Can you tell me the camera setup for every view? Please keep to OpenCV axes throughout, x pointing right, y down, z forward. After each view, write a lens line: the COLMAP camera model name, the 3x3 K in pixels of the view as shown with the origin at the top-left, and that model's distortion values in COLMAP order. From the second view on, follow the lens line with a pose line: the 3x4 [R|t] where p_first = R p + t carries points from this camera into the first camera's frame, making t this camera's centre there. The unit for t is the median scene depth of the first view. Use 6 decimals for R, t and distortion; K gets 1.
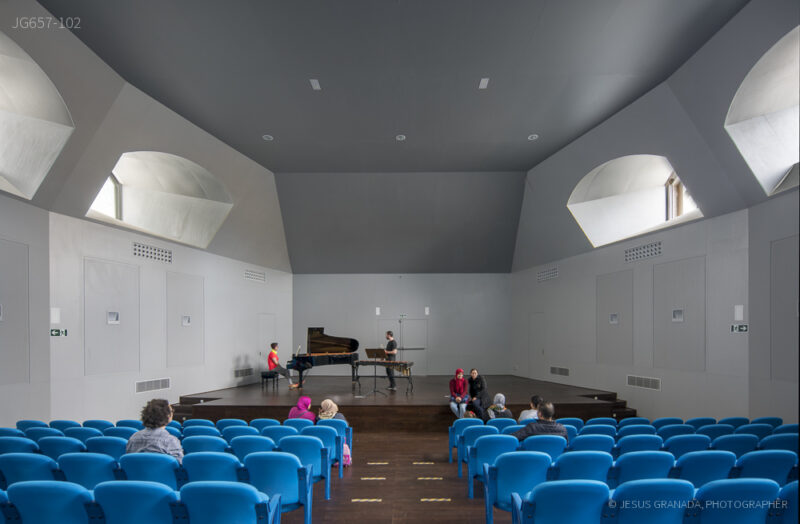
lens RADIAL K [[449.7, 0, 400.0], [0, 449.7, 262.0], [0, 0, 1]] dist [0.001029, 0.000108]
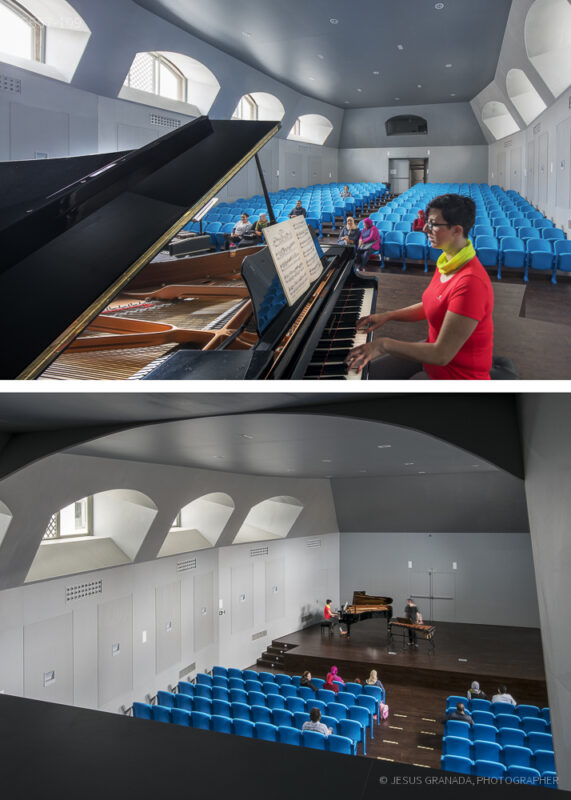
lens RADIAL K [[550.0, 0, 285.5], [0, 550.0, 400.0], [0, 0, 1]] dist [0.000319, -0.001948]
pose [[0.955043, -0.003153, -0.296450, 0.090227], [0.000170, 0.999949, -0.010089, -0.412053], [0.296466, 0.009585, 0.954995, -0.639853]]
